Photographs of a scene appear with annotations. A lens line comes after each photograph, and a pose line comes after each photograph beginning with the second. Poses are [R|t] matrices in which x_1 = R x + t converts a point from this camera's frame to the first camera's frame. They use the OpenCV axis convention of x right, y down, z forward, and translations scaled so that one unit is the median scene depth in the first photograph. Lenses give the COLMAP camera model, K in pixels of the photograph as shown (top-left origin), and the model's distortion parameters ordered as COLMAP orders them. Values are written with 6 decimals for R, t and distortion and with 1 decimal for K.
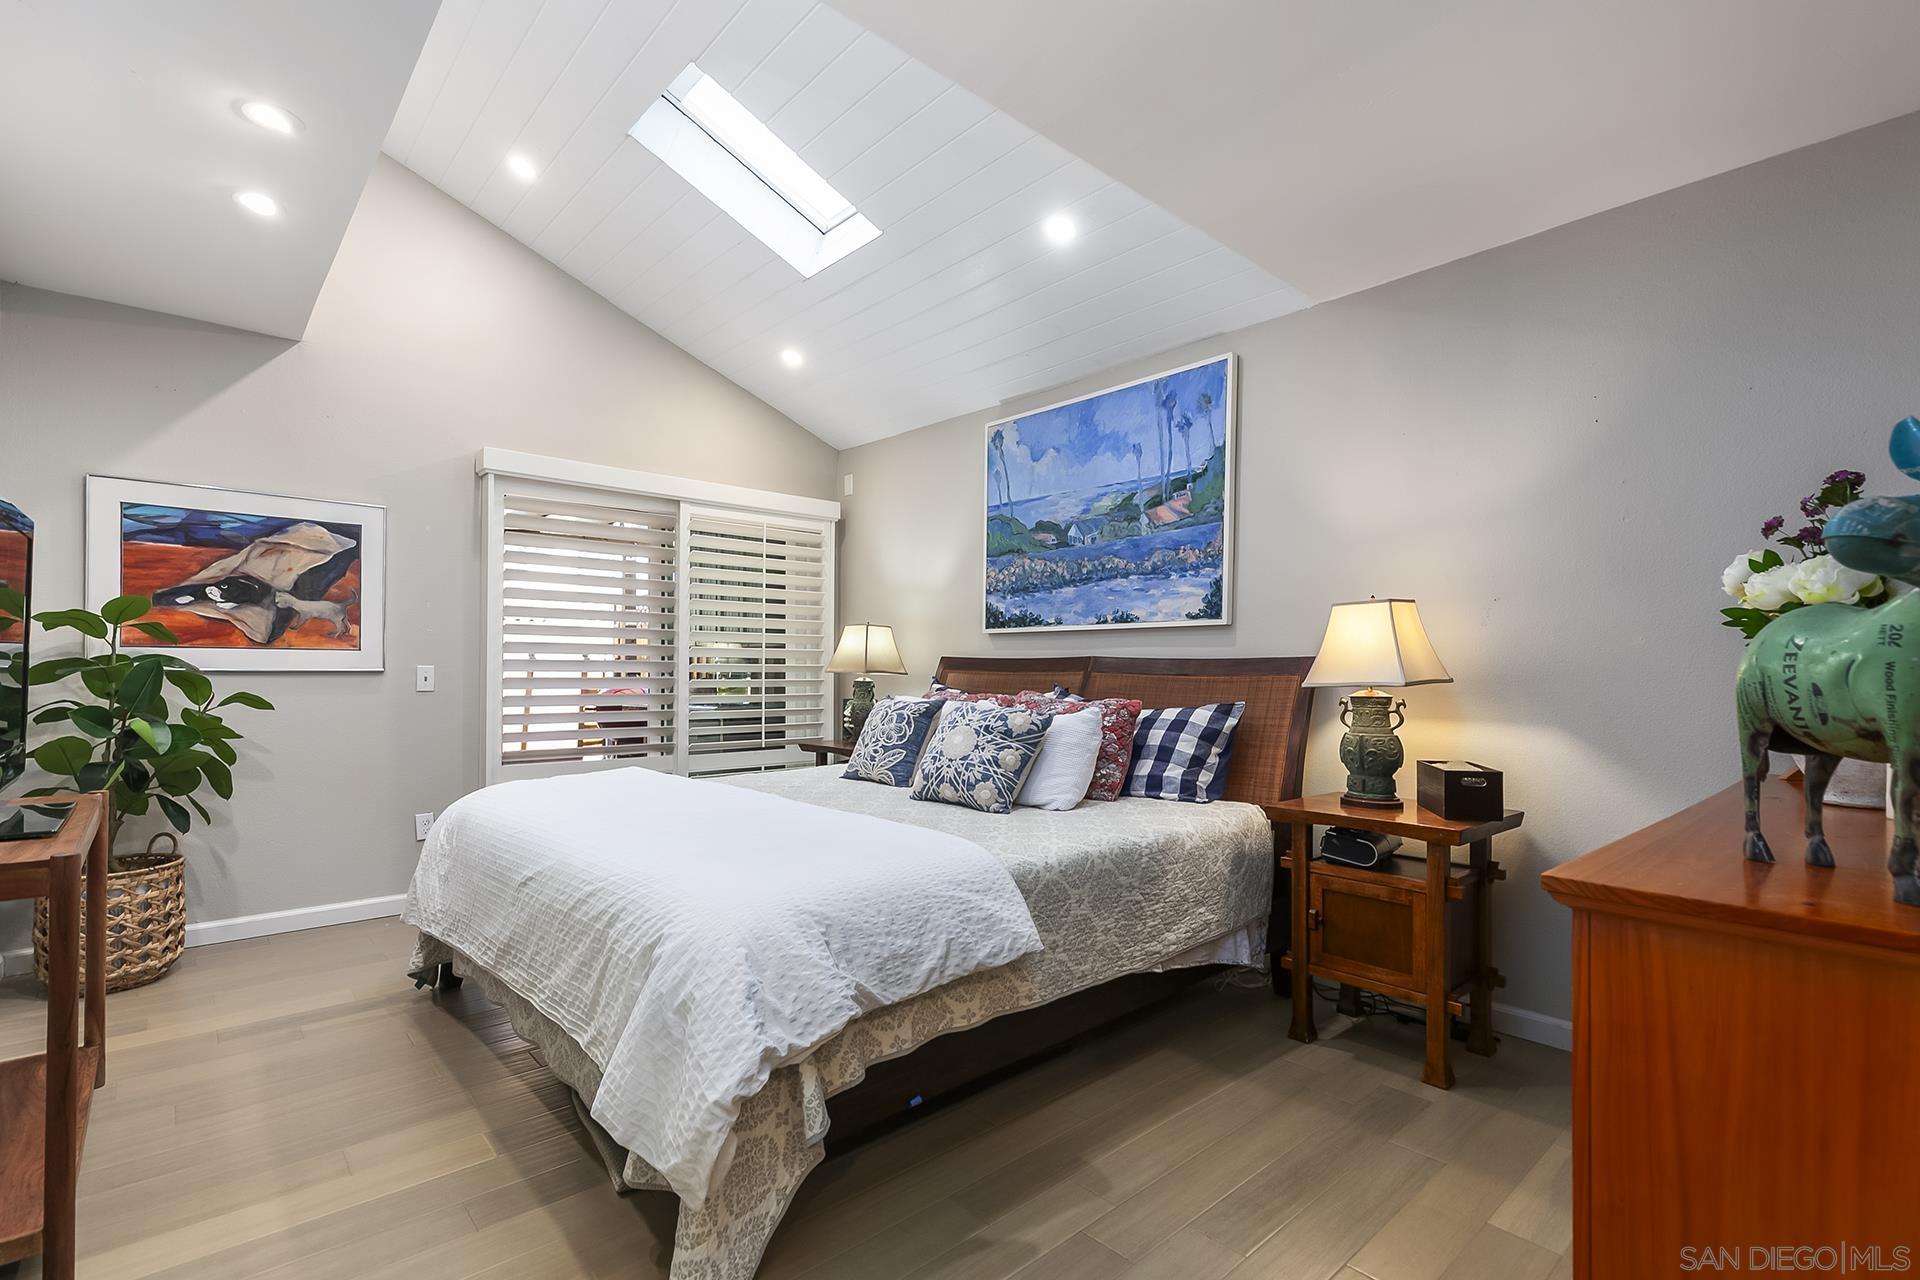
lens RADIAL K [[895.6, 0, 1075.7], [0, 895.6, 652.5], [0, 0, 1]] dist [0.012812, -0.002127]
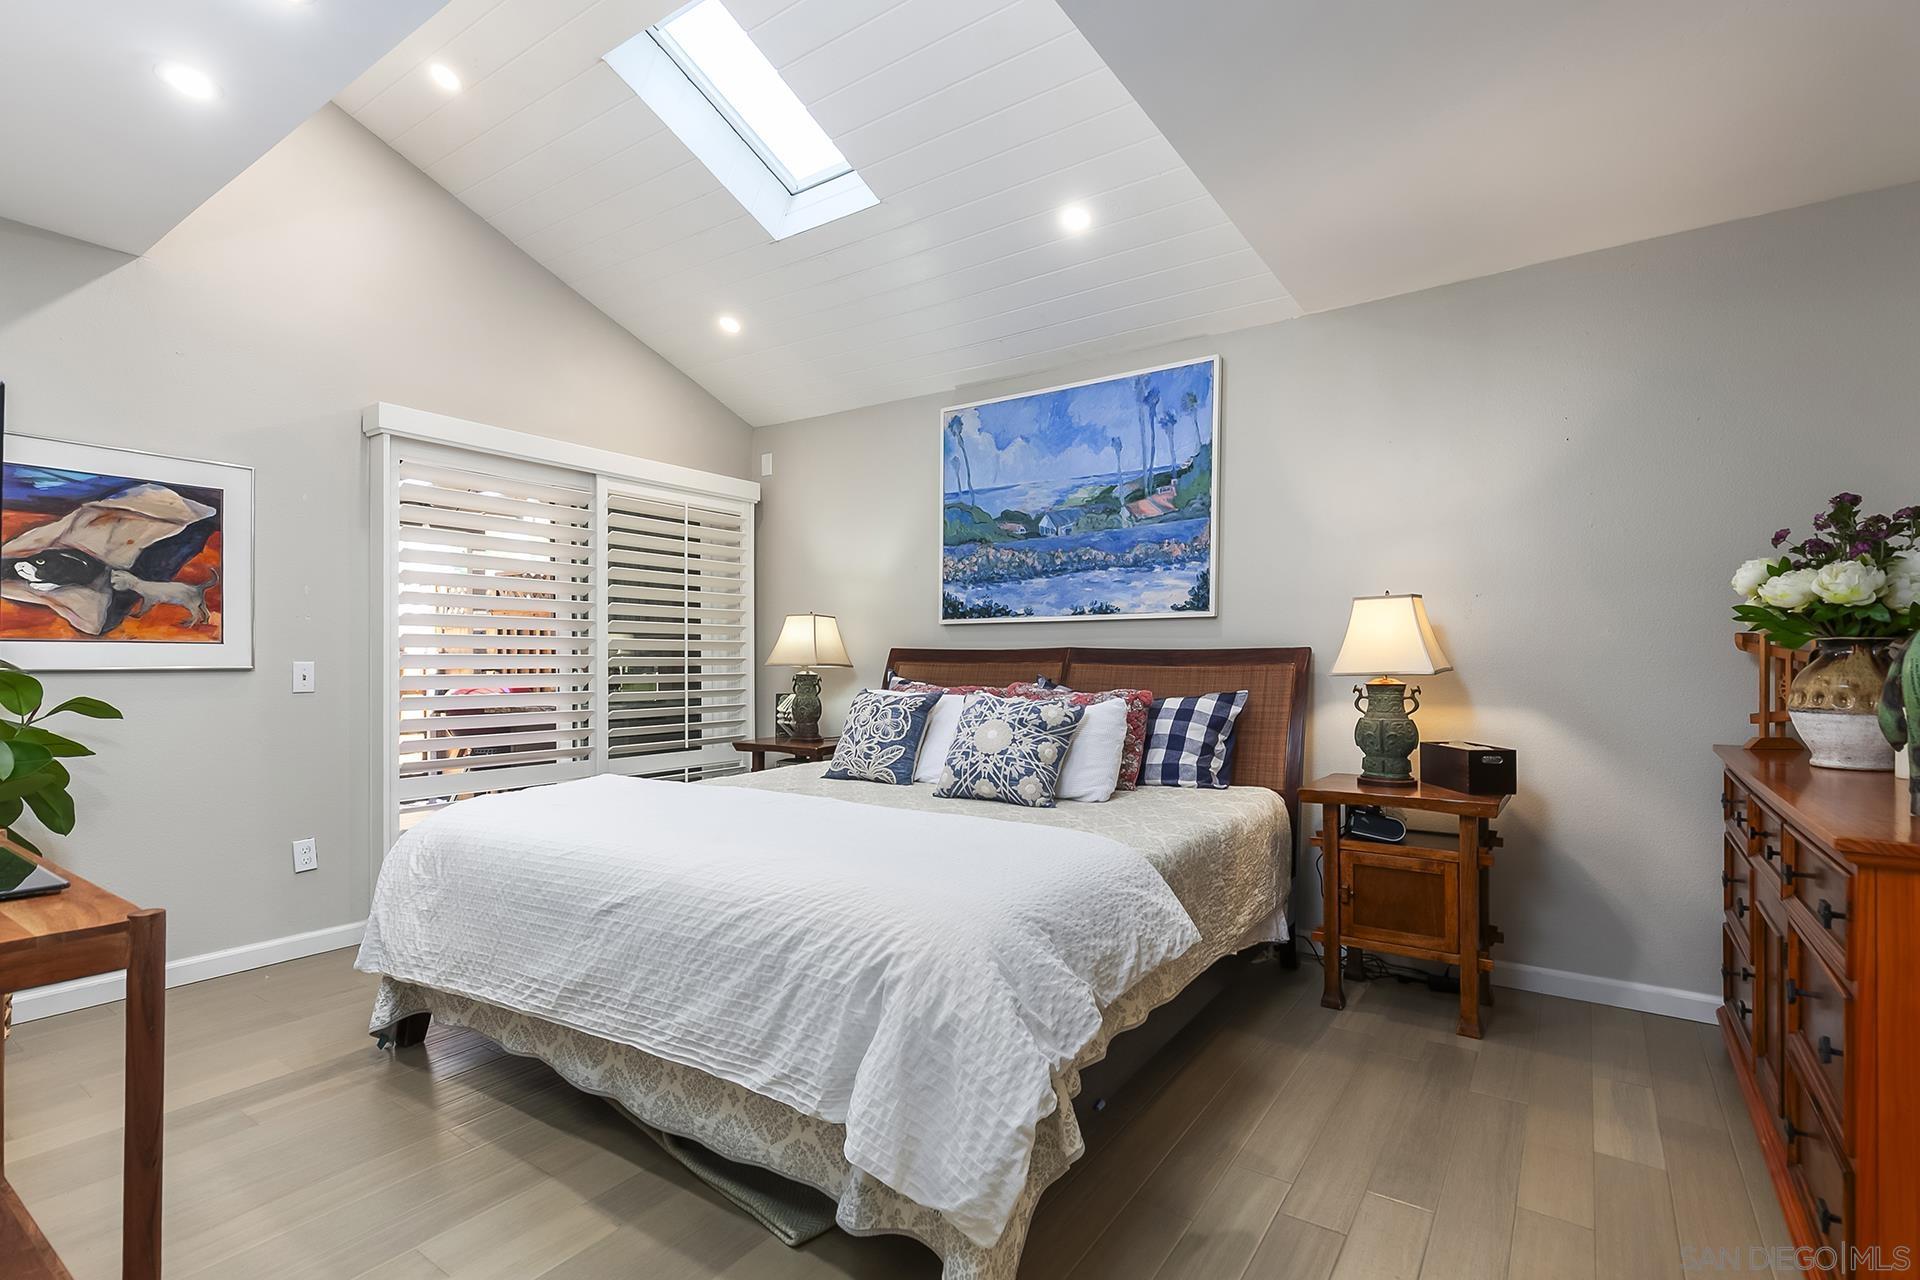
lens RADIAL K [[895.6, 0, 966.1], [0, 895.6, 644.1], [0, 0, 1]] dist [0.012812, -0.002127]
pose [[0.972669, -0.002946, 0.232175, -0.383100], [0.002398, 0.999994, 0.002641, -0.002780], [-0.232182, -0.002012, 0.972670, 0.060791]]
